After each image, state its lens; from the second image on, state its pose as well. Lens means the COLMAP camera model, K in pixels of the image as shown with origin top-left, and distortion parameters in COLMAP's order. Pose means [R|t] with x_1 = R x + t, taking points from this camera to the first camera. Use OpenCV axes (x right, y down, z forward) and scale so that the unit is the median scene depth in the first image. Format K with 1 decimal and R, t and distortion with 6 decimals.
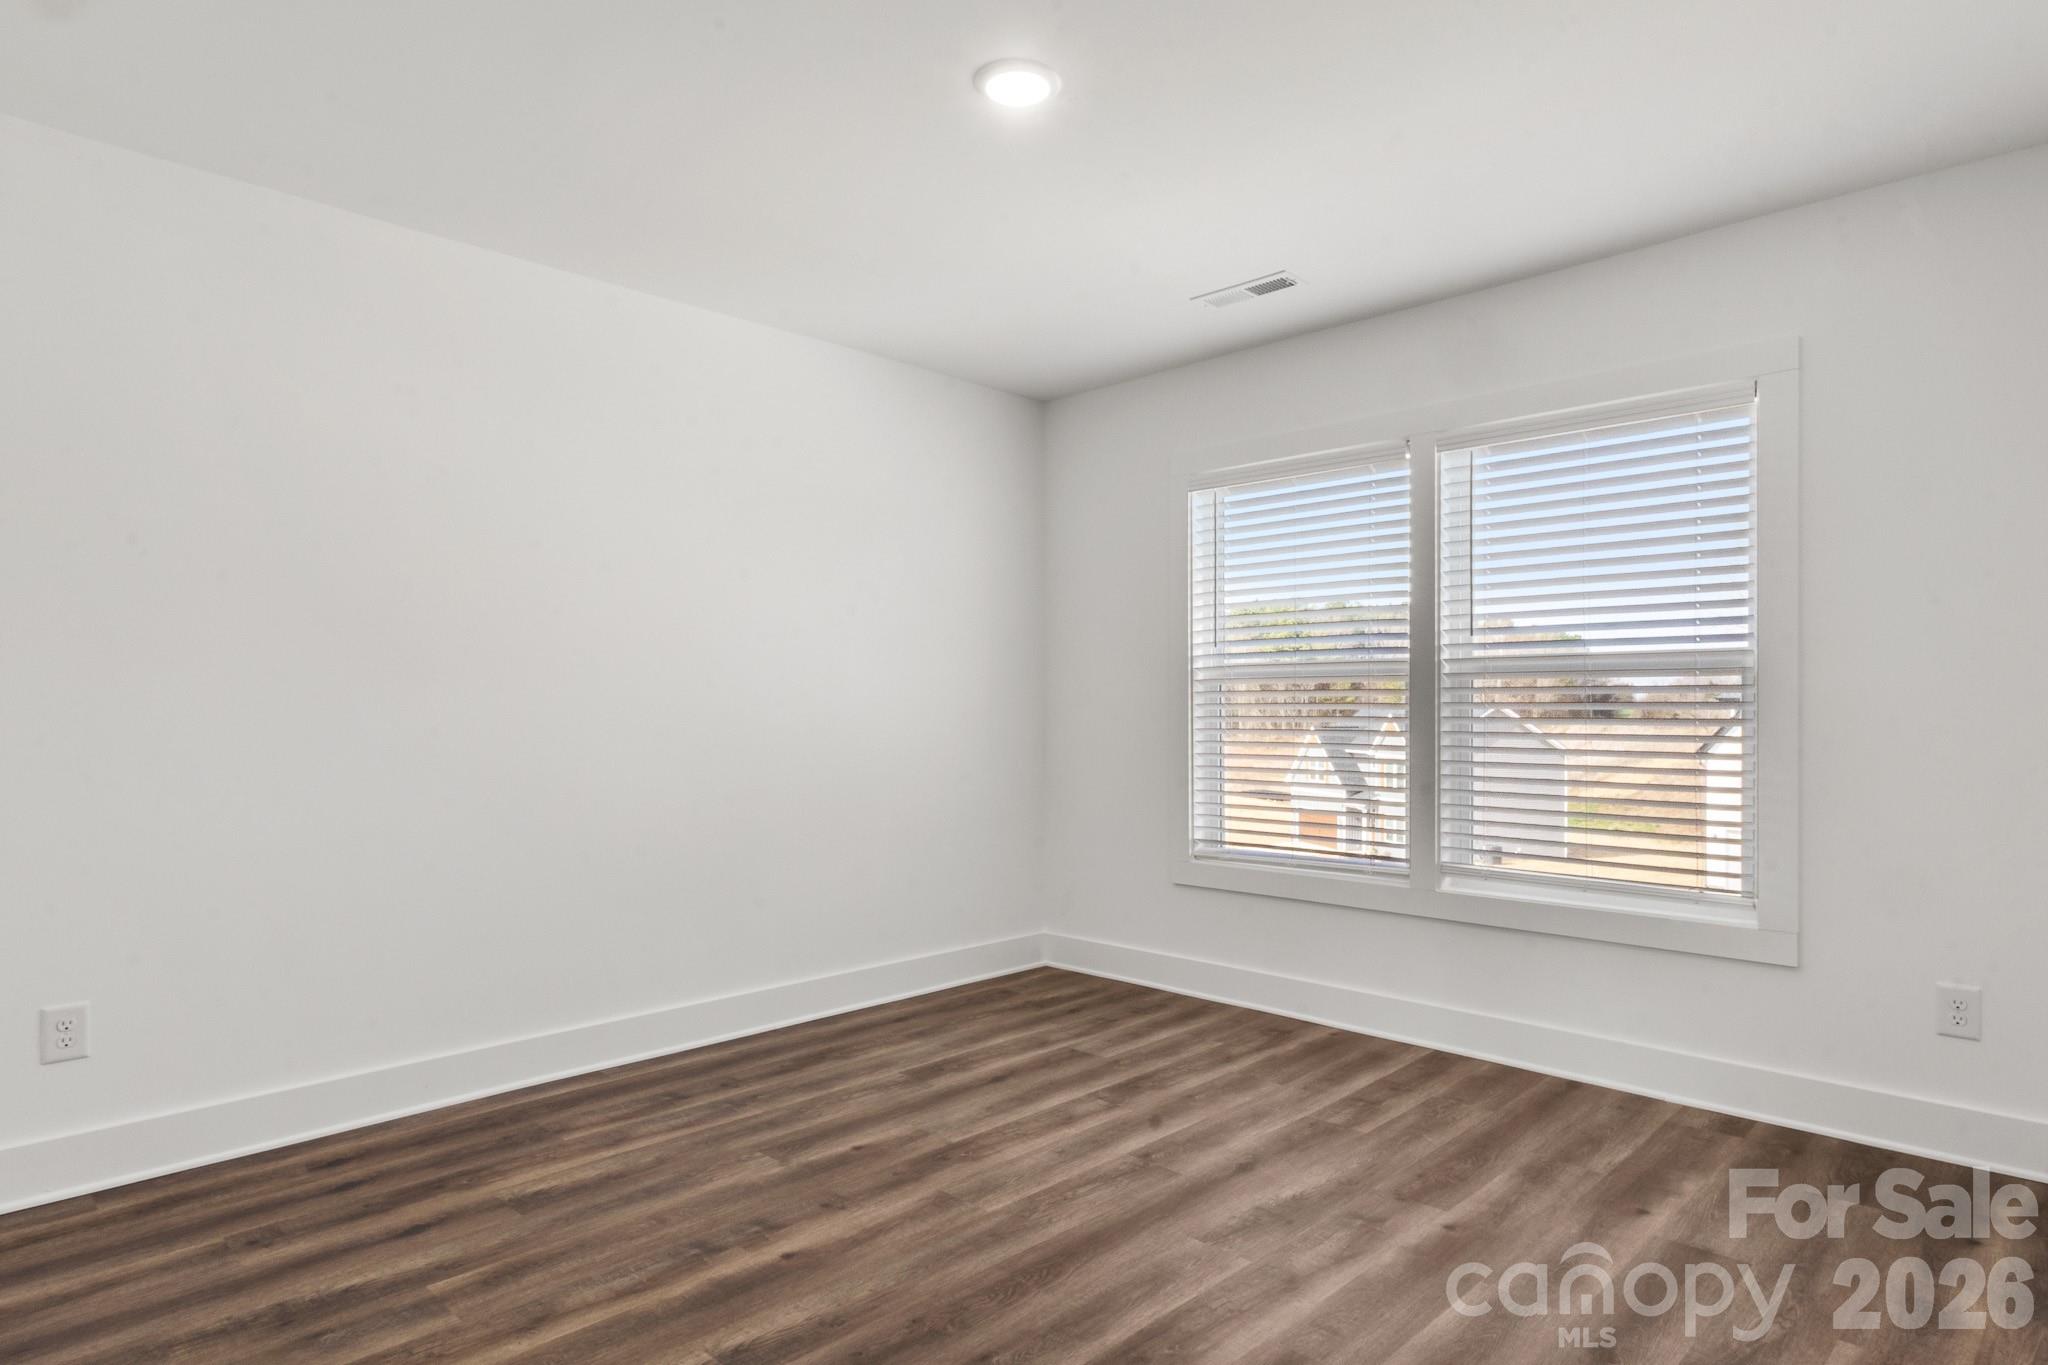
lens RADIAL K [[1166.5, 0, 1018.6], [0, 1166.5, 699.4], [0, 0, 1]] dist [0.004485, 0.000721]
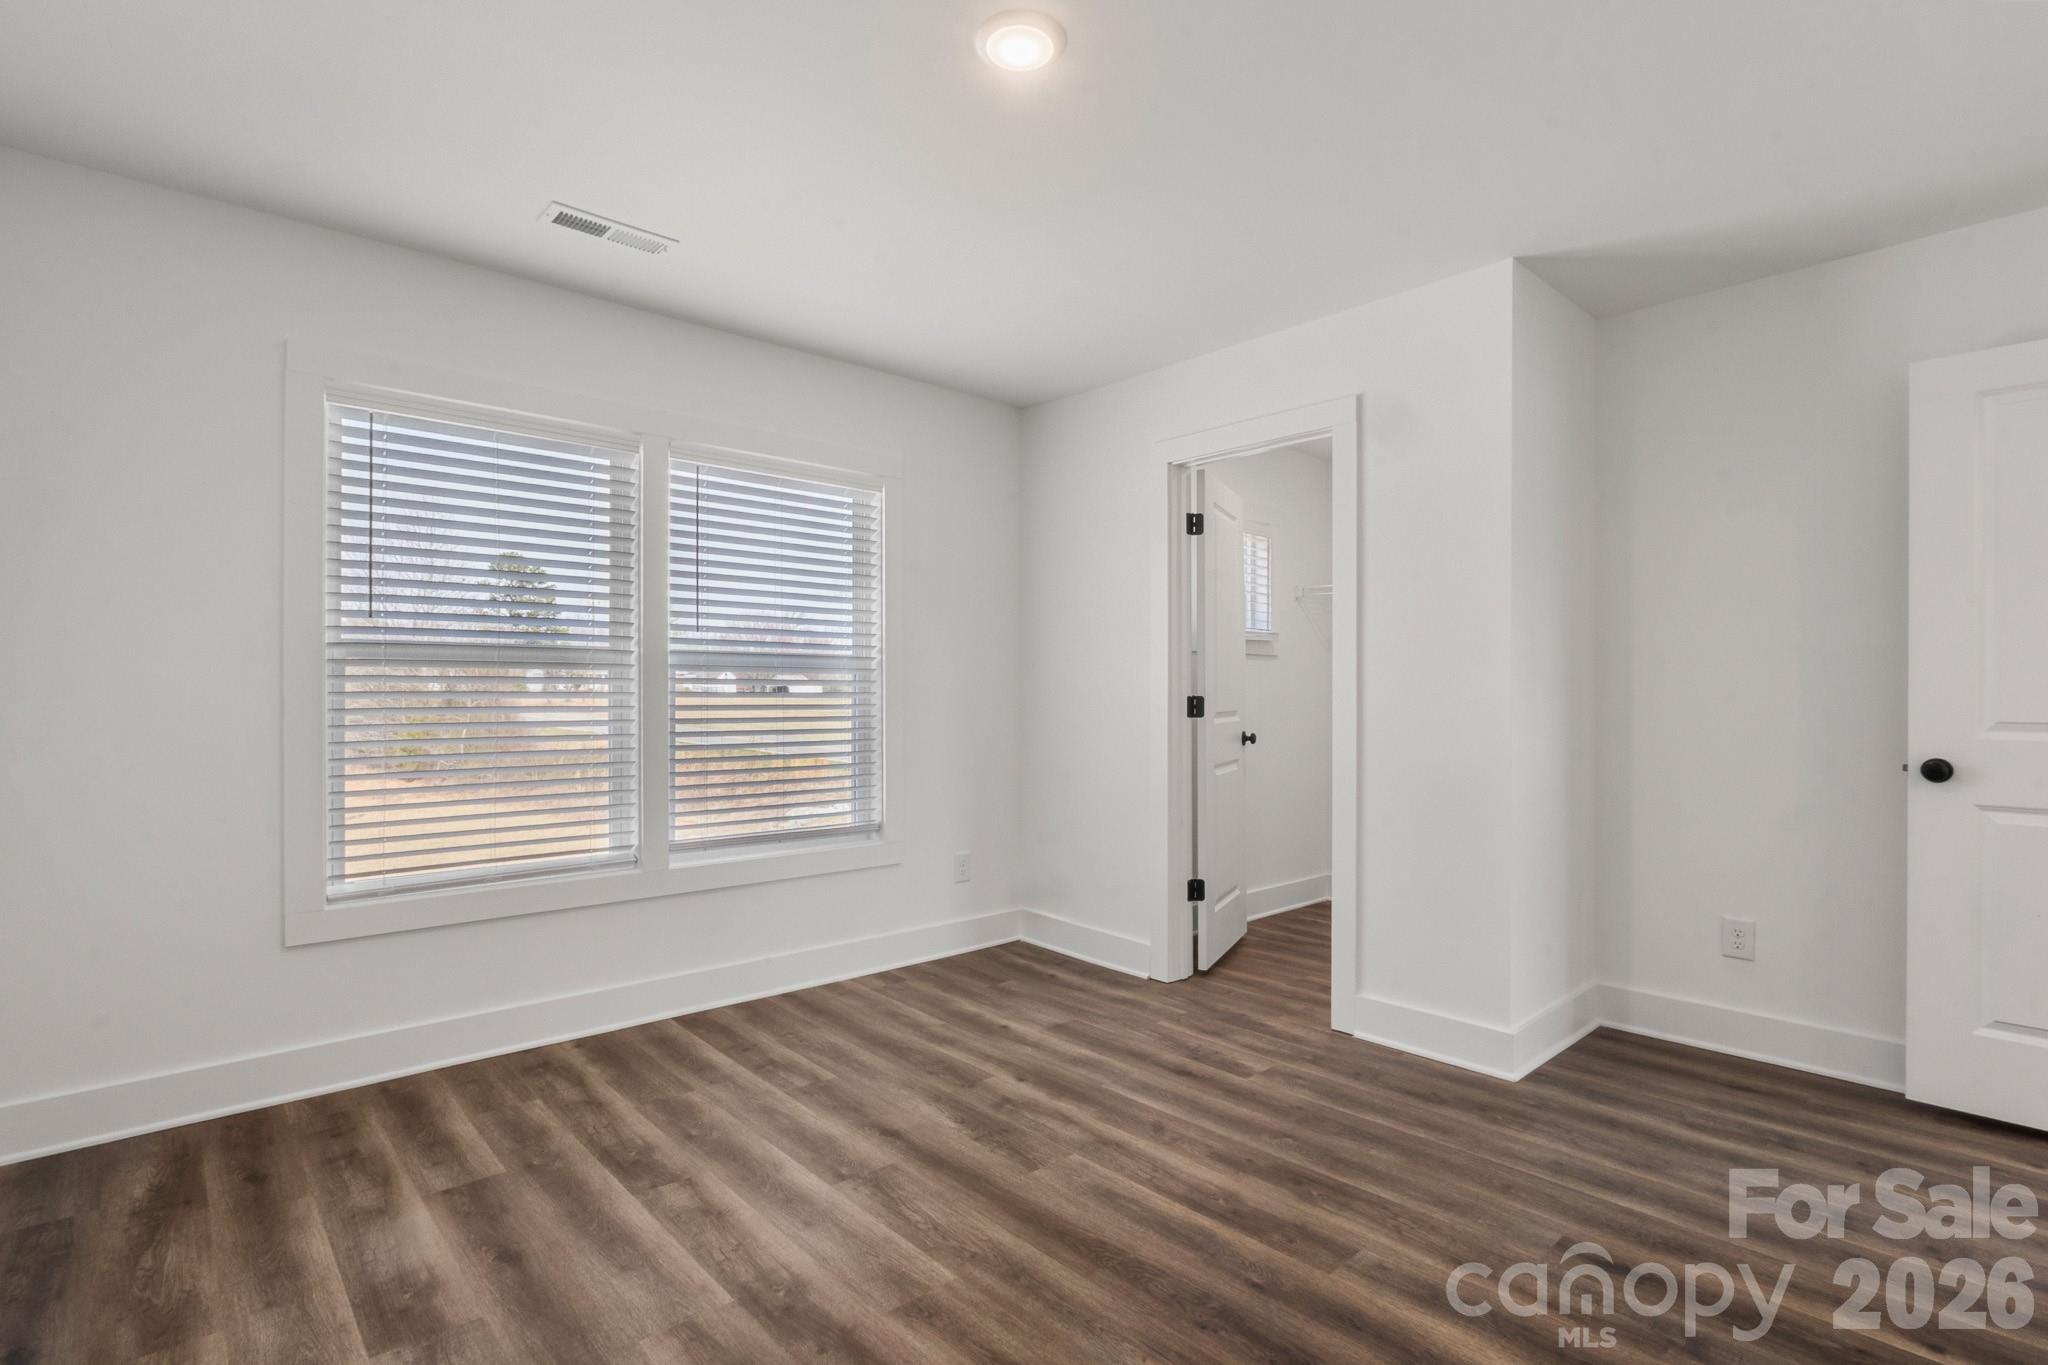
lens RADIAL K [[992.7, 0, 1023.7], [0, 992.7, 690.0], [0, 0, 1]] dist [-0.009988, 0.000533]
pose [[0.051500, 0.001481, 0.998672, -0.587780], [-0.007810, 0.999969, -0.001080, -0.000990], [-0.998642, -0.007744, 0.051510, 0.704614]]
